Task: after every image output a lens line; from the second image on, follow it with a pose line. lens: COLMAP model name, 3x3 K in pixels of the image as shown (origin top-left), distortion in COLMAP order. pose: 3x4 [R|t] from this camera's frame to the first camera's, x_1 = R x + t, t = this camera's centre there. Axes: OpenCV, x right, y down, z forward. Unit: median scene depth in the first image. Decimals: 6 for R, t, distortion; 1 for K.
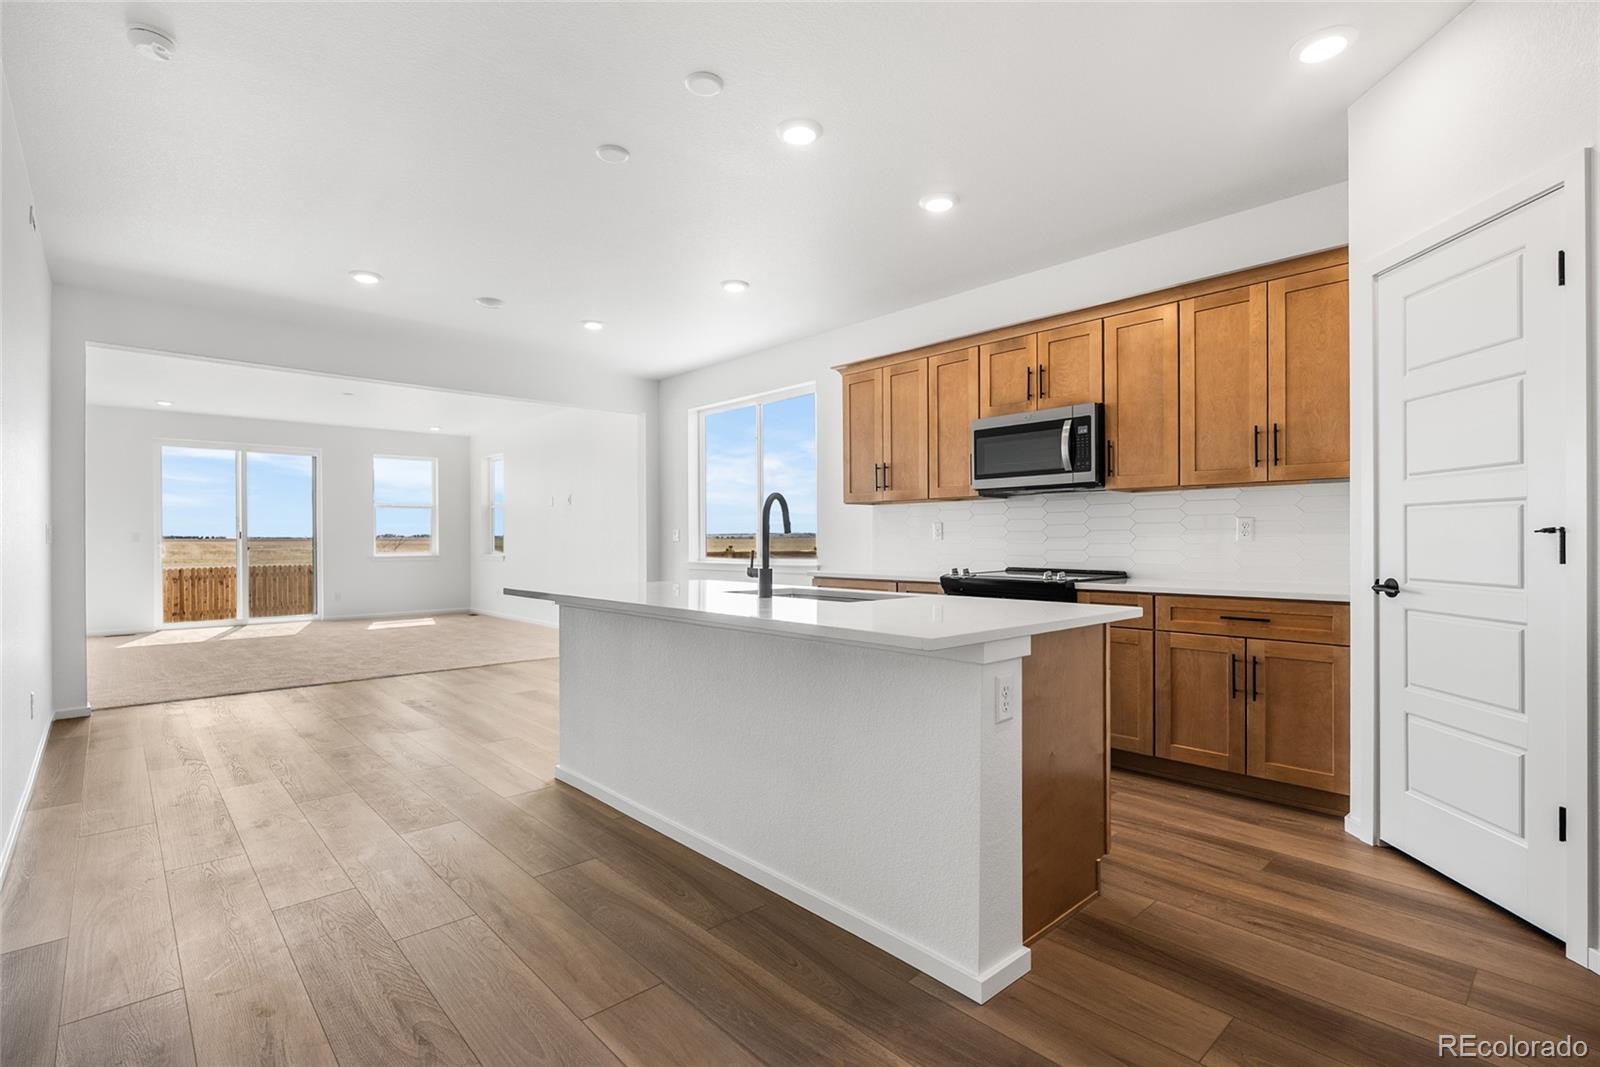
lens RADIAL K [[760.6, 0, 793.6], [0, 760.6, 538.3], [0, 0, 1]] dist [0.000505, -0.000672]
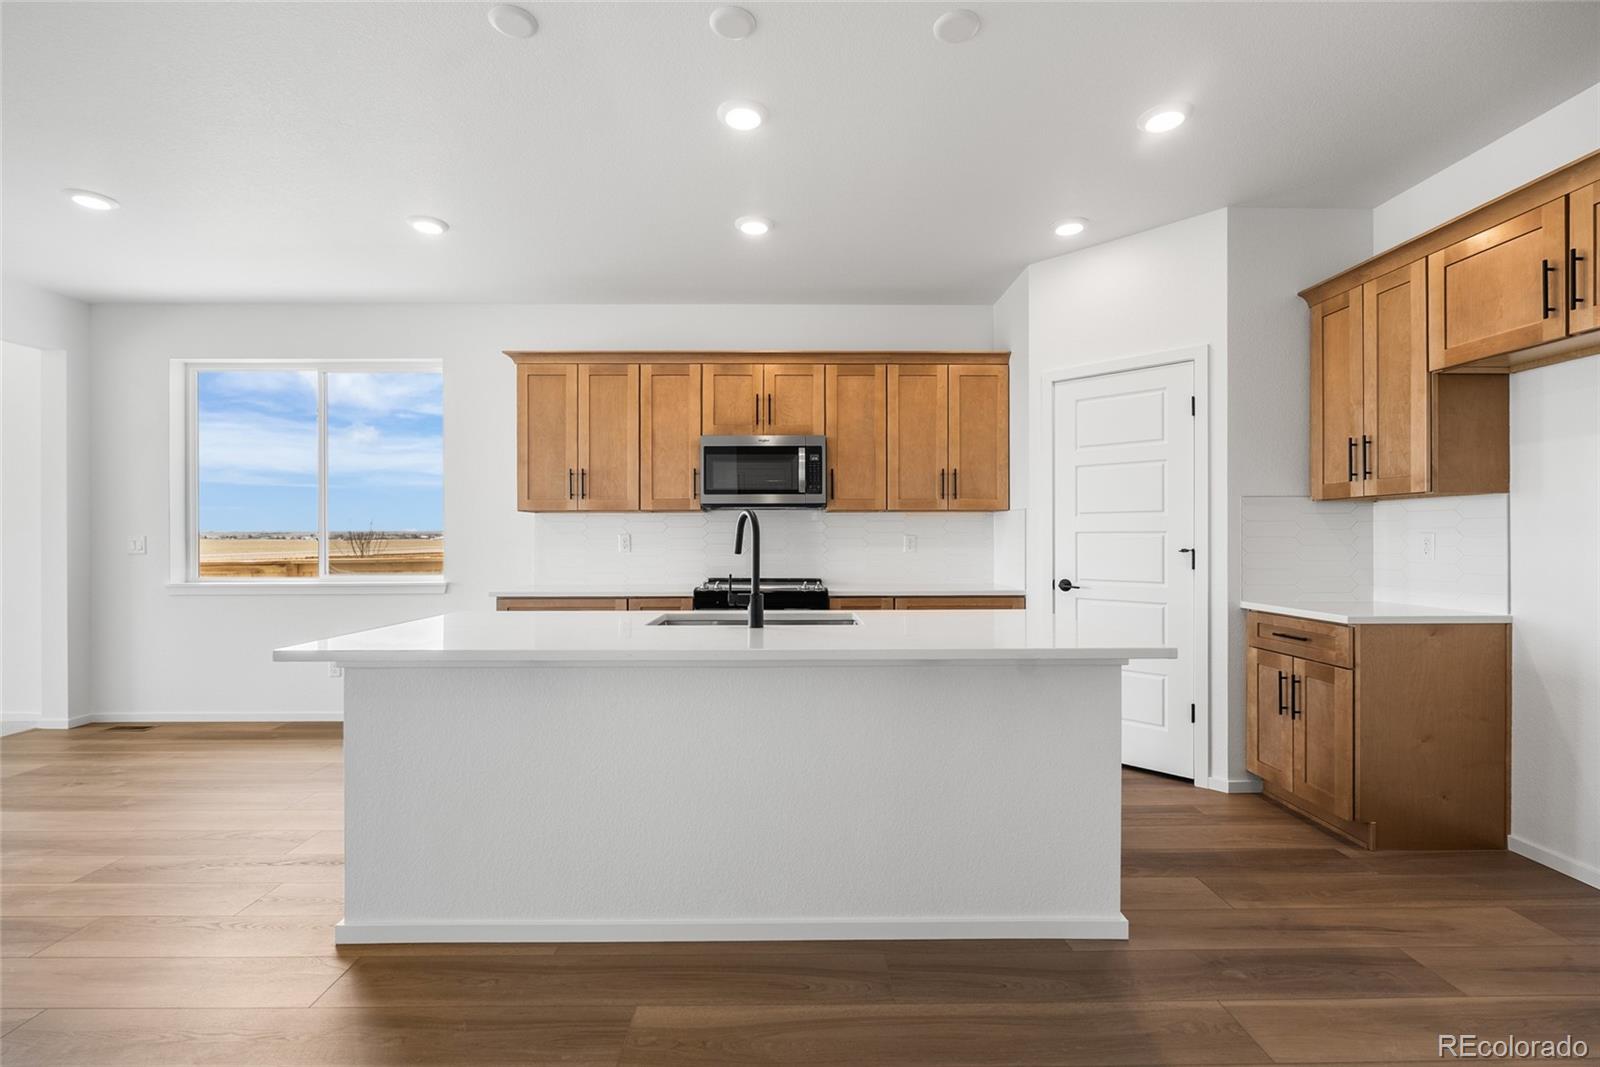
lens RADIAL K [[728.1, 0, 798.2], [0, 728.1, 537.3], [0, 0, 1]] dist [-0.005778, -0.000242]
pose [[0.661697, 0.003067, 0.749765, -0.455357], [-0.001446, 0.999995, -0.002814, -0.018064], [-0.749770, 0.000778, 0.661698, 0.281829]]
